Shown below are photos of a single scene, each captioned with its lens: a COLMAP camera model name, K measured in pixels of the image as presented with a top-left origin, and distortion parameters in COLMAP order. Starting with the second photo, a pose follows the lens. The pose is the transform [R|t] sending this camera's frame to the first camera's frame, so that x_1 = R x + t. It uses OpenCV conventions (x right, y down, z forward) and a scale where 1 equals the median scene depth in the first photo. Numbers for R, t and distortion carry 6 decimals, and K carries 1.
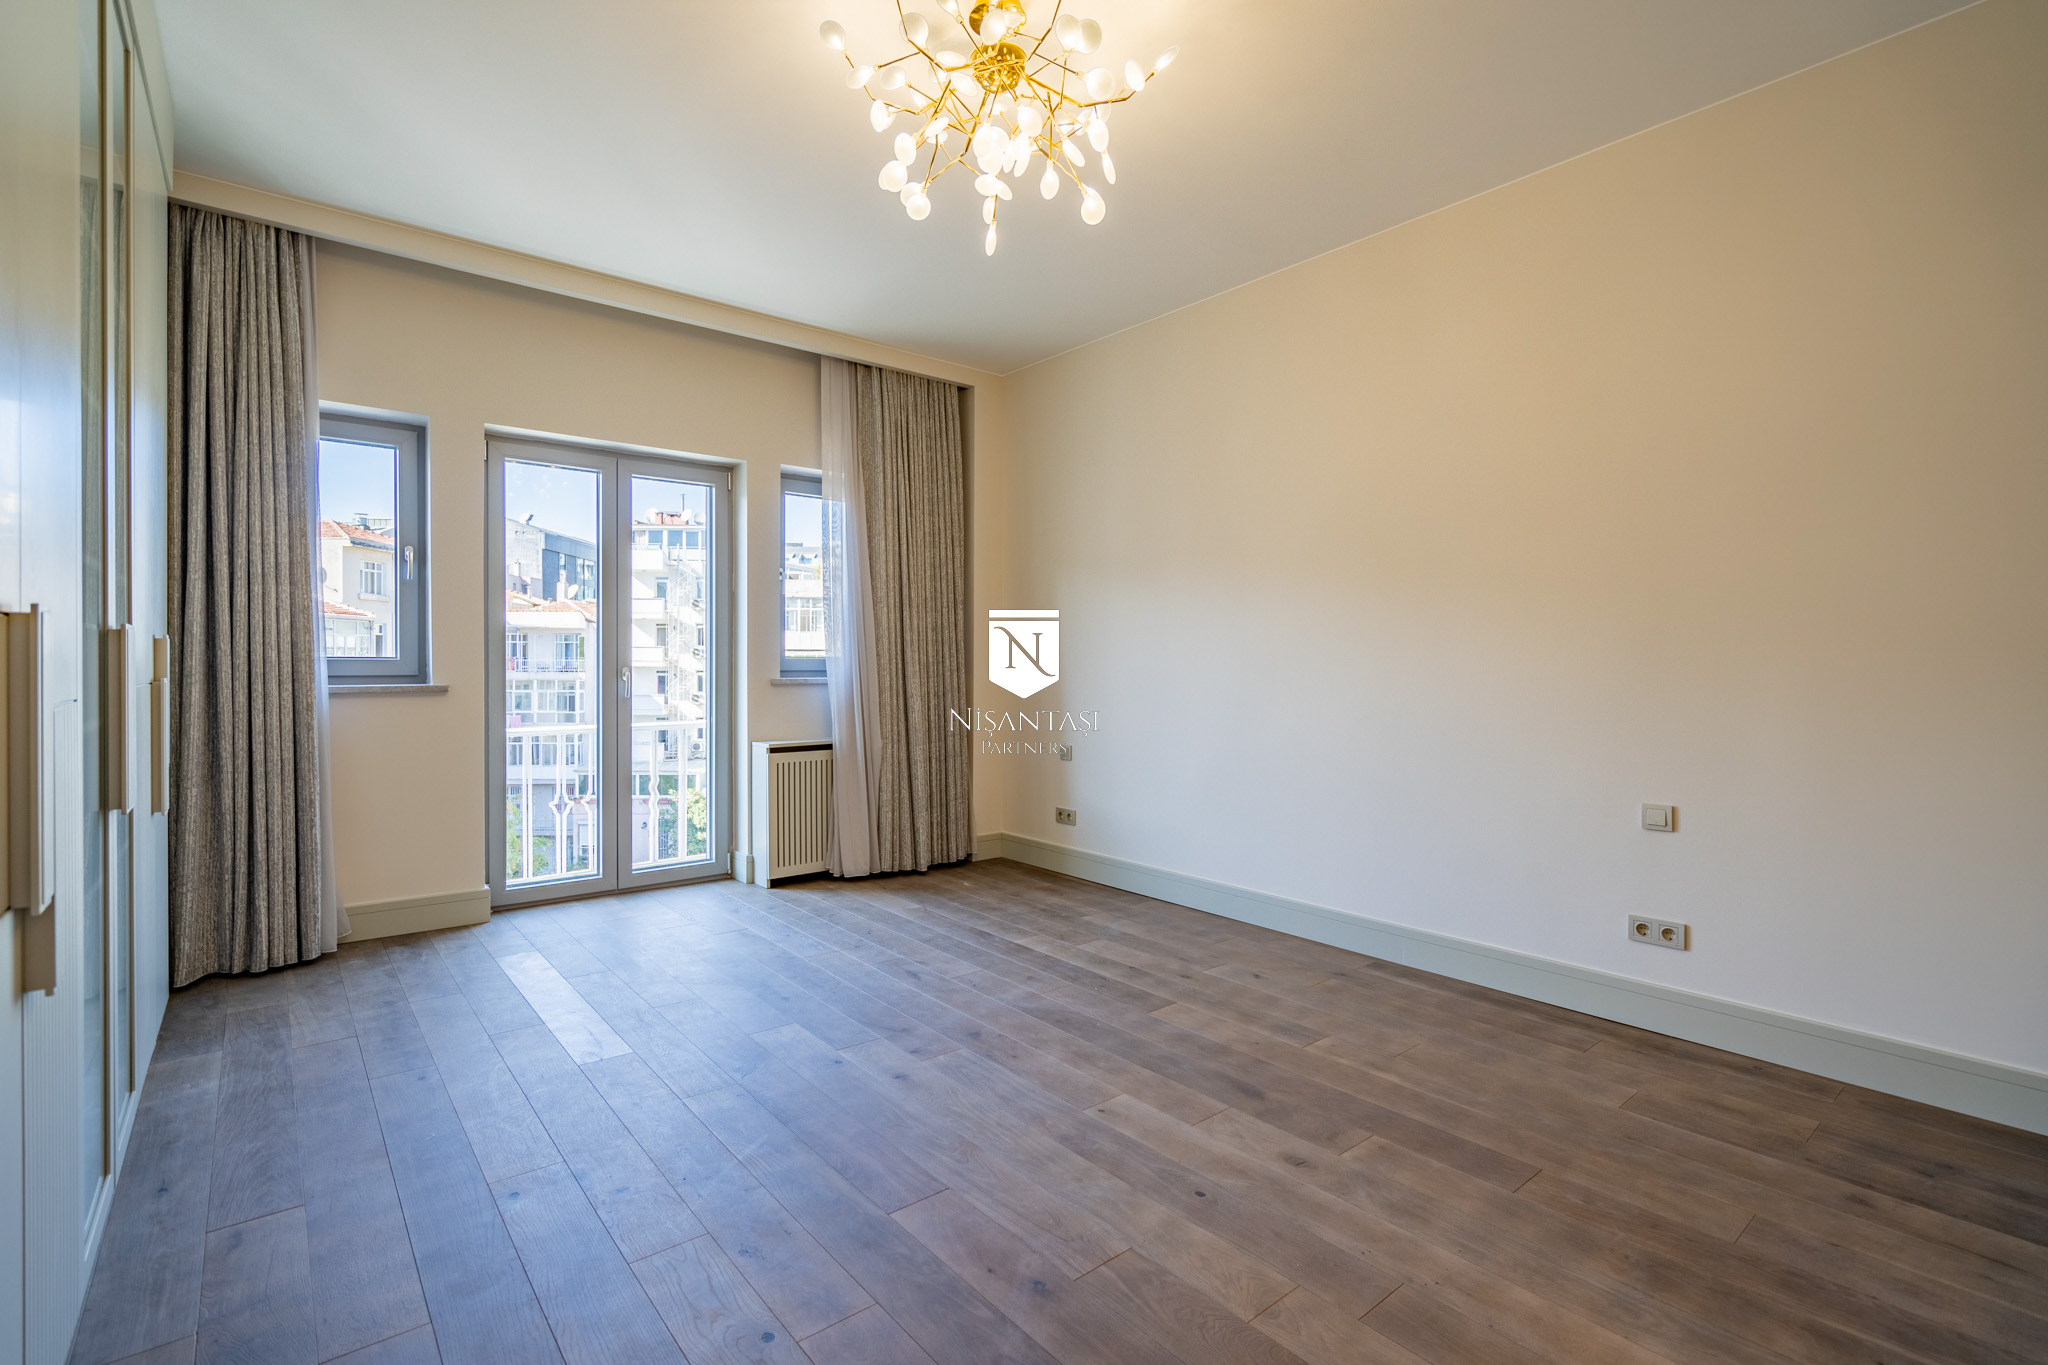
lens RADIAL K [[924.3, 0, 1023.3], [0, 924.3, 672.8], [0, 0, 1]] dist [-0.007475, 0.001966]
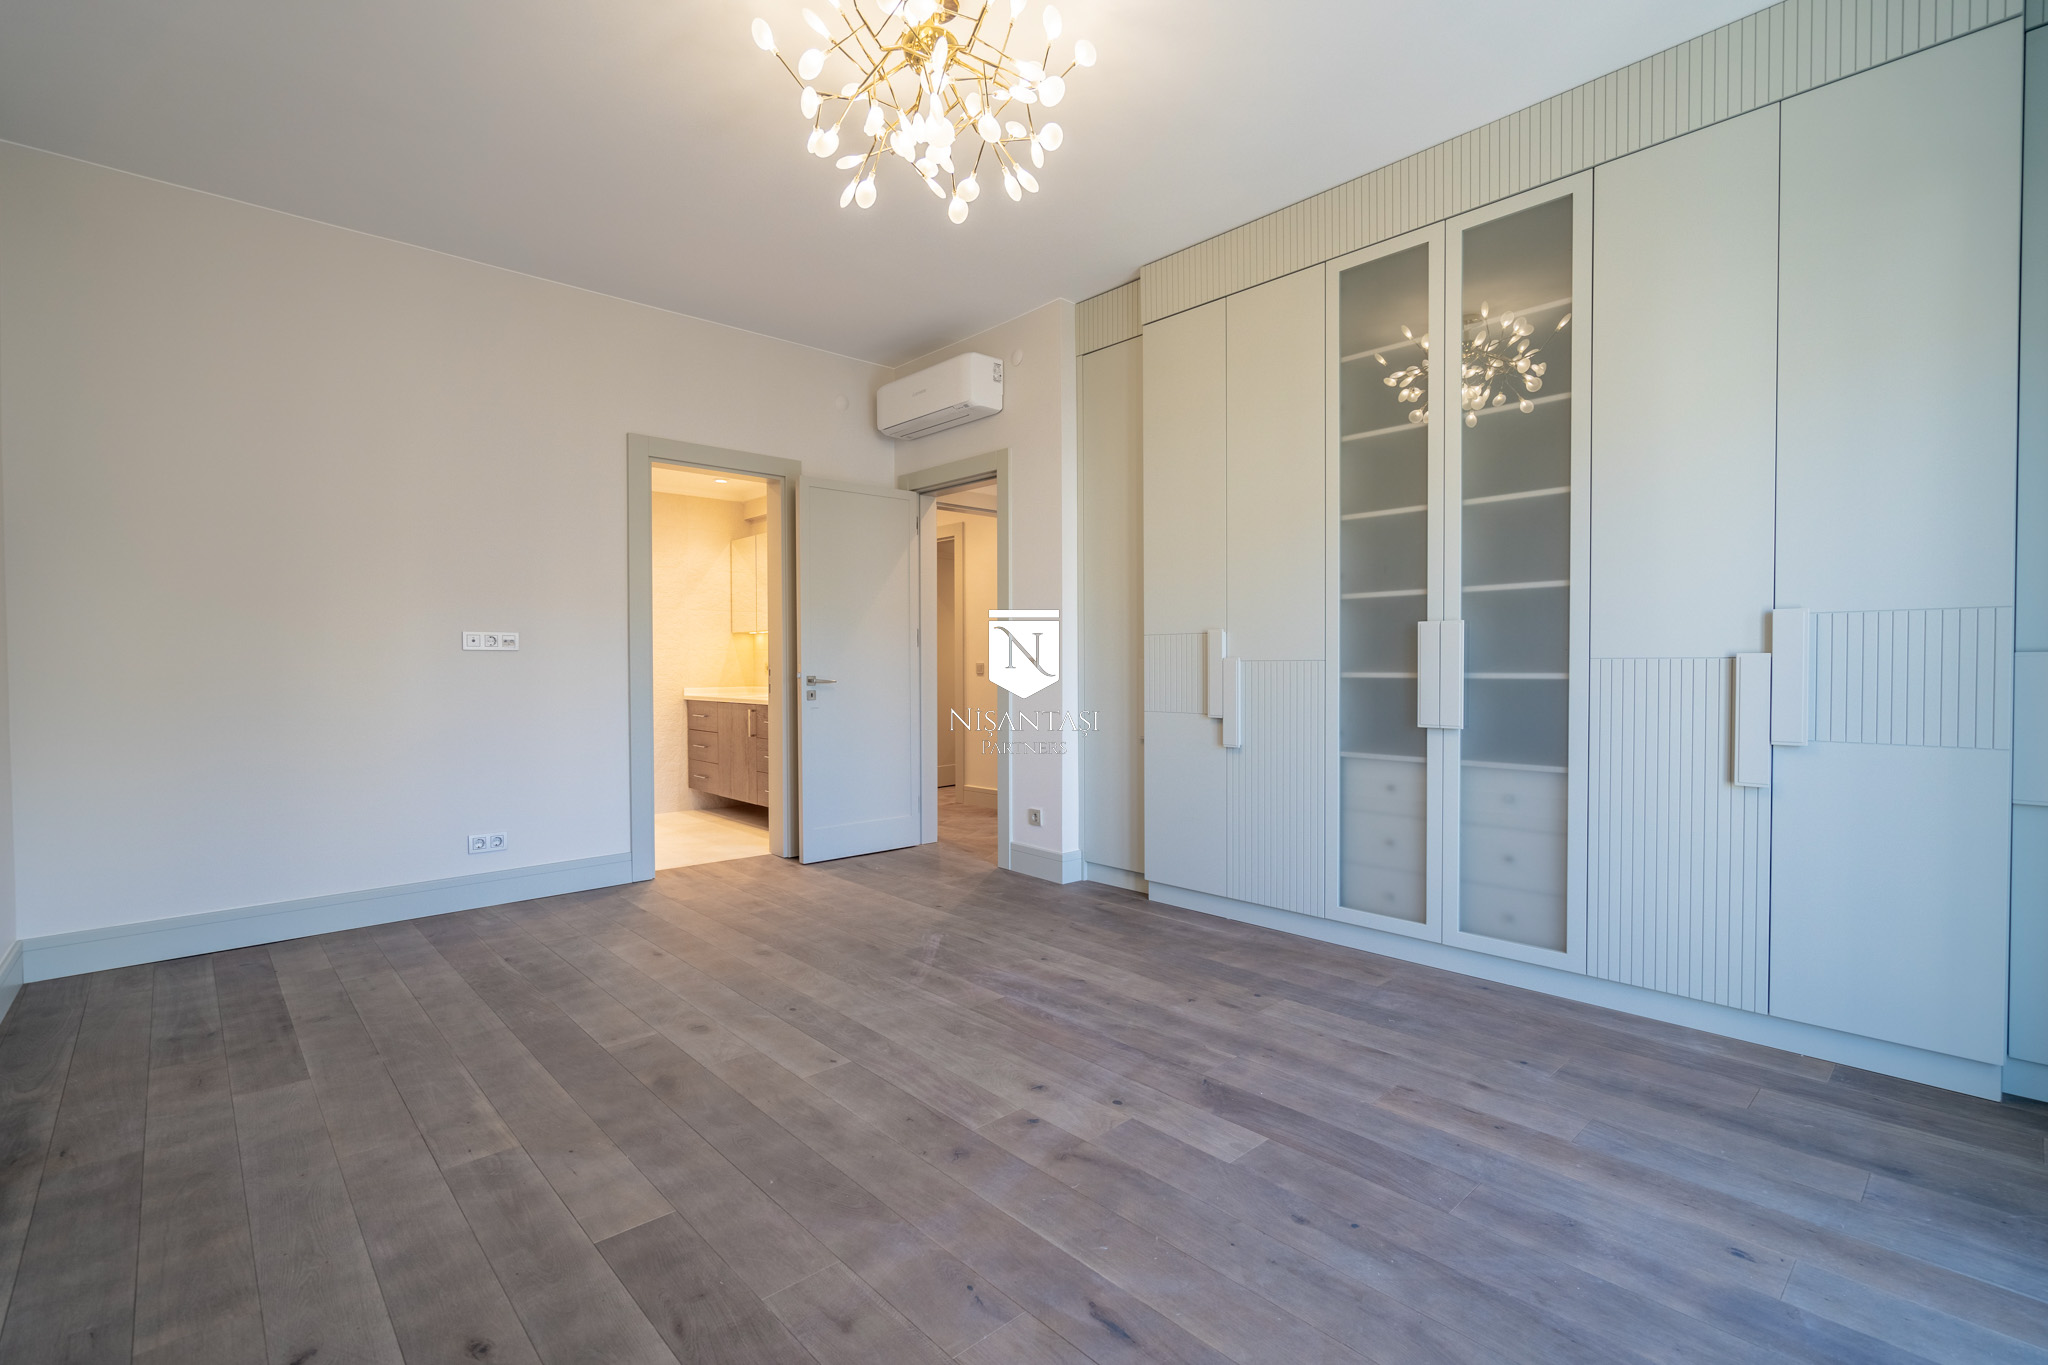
lens RADIAL K [[924.3, 0, 1024.8], [0, 924.3, 679.4], [0, 0, 1]] dist [-0.007475, 0.001966]
pose [[-0.998519, -0.000575, -0.054405, -0.069121], [-0.001800, 0.999746, 0.022476, 0.012909], [0.054378, 0.022540, -0.998266, 1.863445]]
